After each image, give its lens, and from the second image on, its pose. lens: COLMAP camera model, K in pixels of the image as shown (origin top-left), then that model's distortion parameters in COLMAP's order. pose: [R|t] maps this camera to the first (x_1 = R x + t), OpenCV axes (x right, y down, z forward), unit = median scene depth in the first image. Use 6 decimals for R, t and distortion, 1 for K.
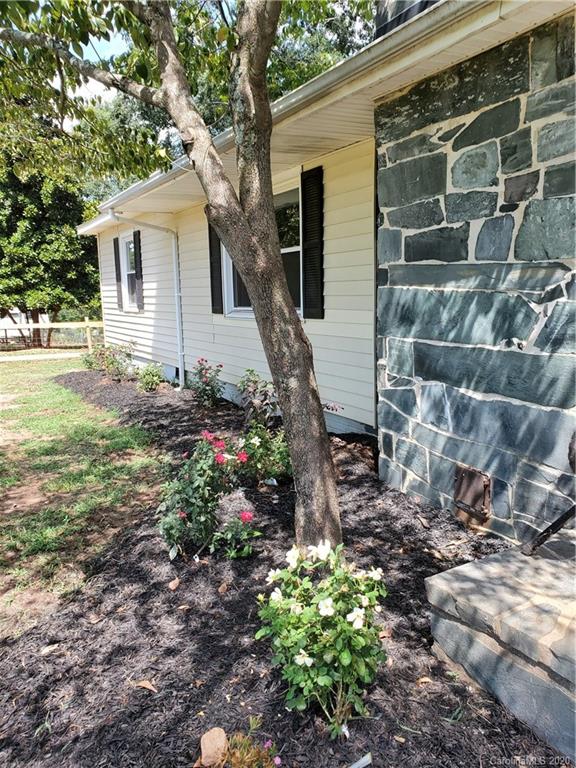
lens RADIAL K [[593.3, 0, 282.1], [0, 593.3, 381.1], [0, 0, 1]] dist [0.018866, -0.003229]
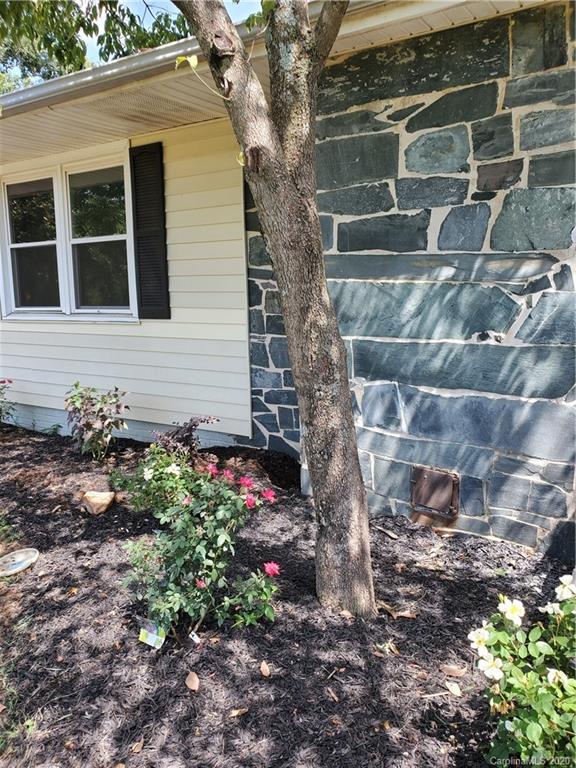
lens RADIAL K [[593.3, 0, 290.8], [0, 593.3, 388.0], [0, 0, 1]] dist [0.018866, -0.003229]
pose [[0.886927, -0.057451, 0.458323, -0.334155], [0.057574, 0.998247, 0.013716, -0.010383], [-0.458308, 0.014222, 0.888680, 0.270006]]
